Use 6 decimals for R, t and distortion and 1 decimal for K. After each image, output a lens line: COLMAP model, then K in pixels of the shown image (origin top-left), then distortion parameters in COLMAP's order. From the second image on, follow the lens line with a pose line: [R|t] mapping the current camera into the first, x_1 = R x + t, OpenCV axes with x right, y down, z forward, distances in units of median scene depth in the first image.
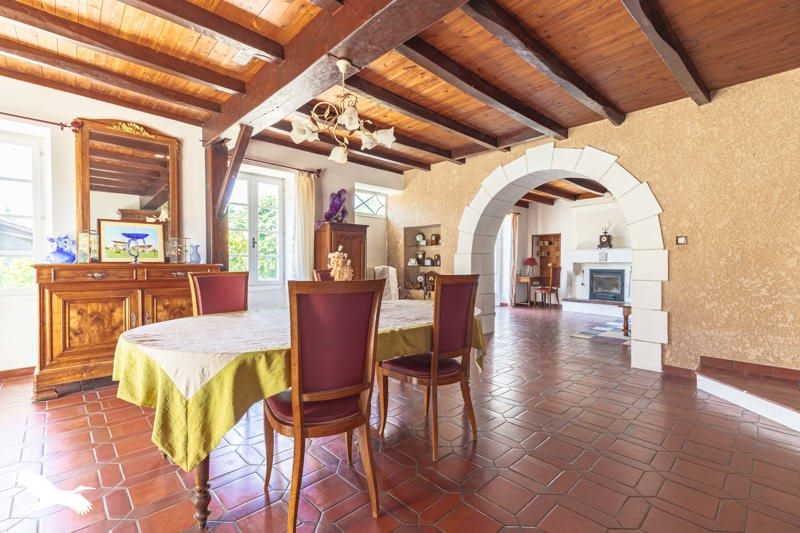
lens RADIAL K [[364.2, 0, 398.6], [0, 364.2, 268.1], [0, 0, 1]] dist [-0.000018, -0.000192]
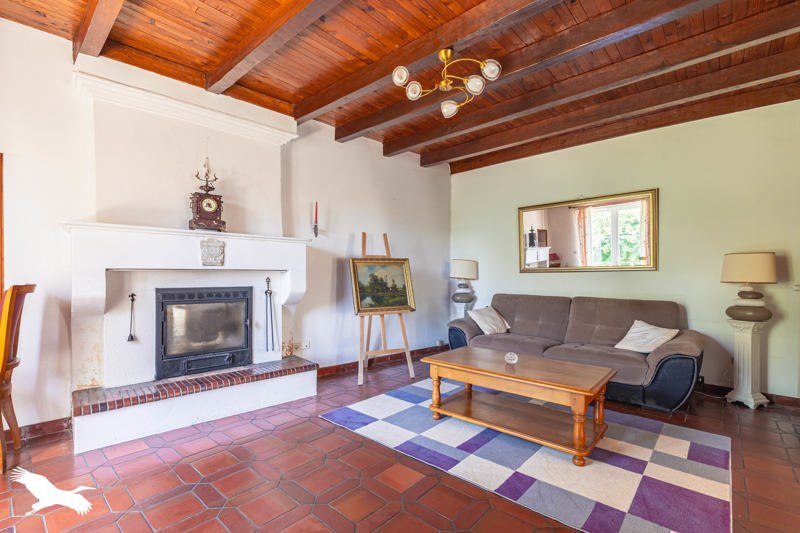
lens RADIAL K [[364.2, 0, 398.8], [0, 364.2, 272.0], [0, 0, 1]] dist [-0.000018, -0.000192]
pose [[-0.072461, 0.000463, 0.997371, 0.187357], [0.011631, 0.999932, 0.000381, -0.010195], [-0.997303, 0.011628, -0.072462, 0.835777]]
